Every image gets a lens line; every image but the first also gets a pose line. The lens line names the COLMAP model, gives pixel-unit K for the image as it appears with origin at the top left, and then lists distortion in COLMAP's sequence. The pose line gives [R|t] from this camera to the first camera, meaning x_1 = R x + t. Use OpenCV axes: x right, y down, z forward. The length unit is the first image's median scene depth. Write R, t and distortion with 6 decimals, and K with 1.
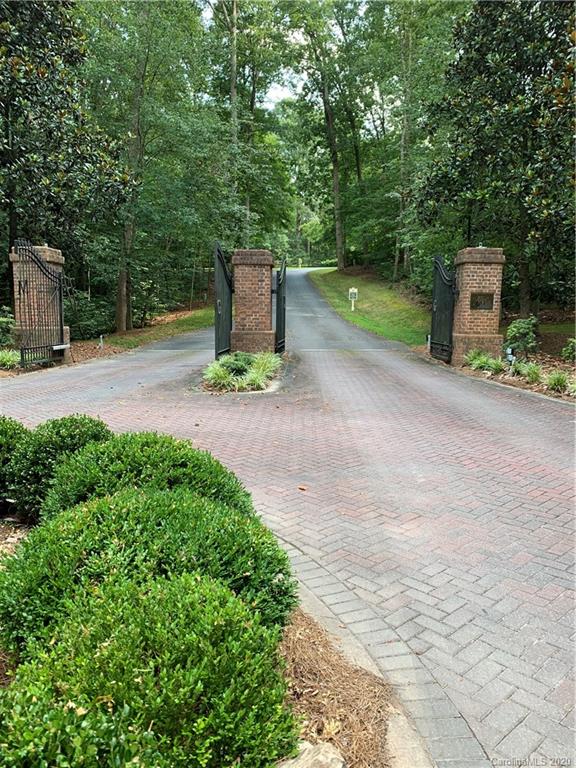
lens RADIAL K [[583.9, 0, 284.3], [0, 583.9, 378.9], [0, 0, 1]] dist [0.020797, -0.030445]
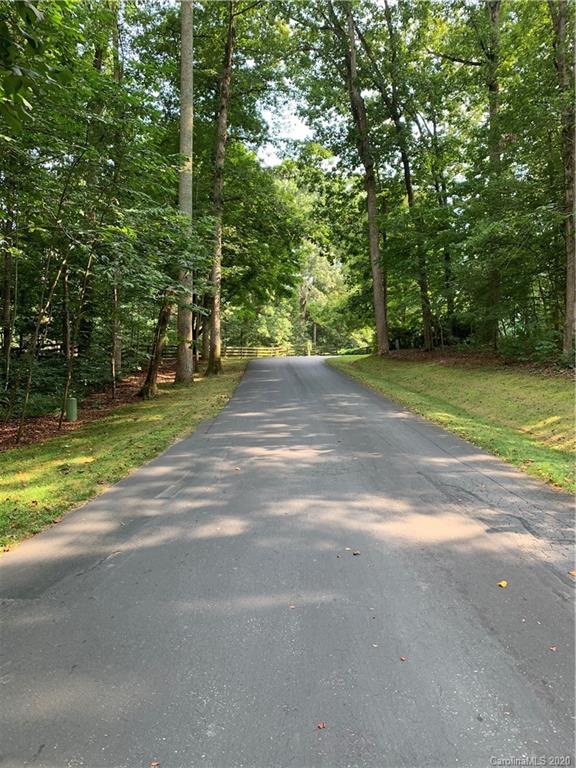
lens RADIAL K [[583.9, 0, 287.9], [0, 583.9, 383.9], [0, 0, 1]] dist [0.020797, -0.030445]
pose [[0.999965, -0.004755, 0.006846, -0.020976], [0.005824, 0.986146, -0.165777, -0.346101], [-0.005962, 0.165812, 0.986139, 2.482580]]
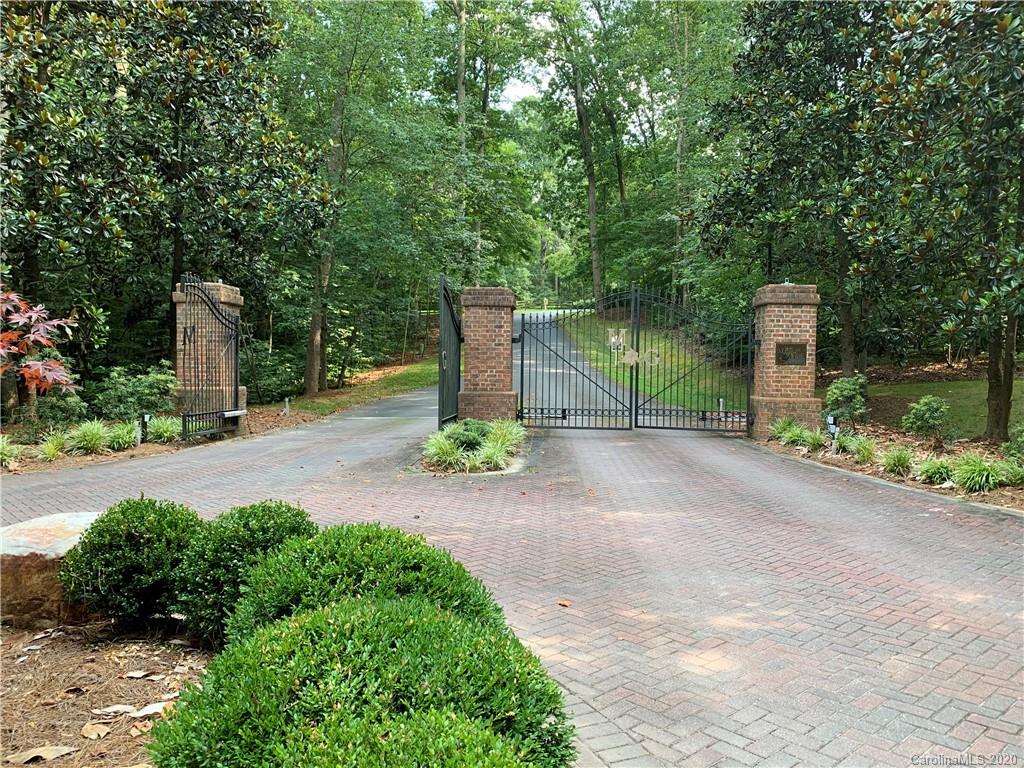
lens RADIAL K [[778.5, 0, 510.9], [0, 778.5, 378.7], [0, 0, 1]] dist [0.020797, -0.030445]
pose [[0.999855, 0.001701, -0.016965, -0.006412], [-0.003386, 0.995002, -0.099796, 0.000796], [0.016711, 0.099839, 0.994863, -0.005310]]
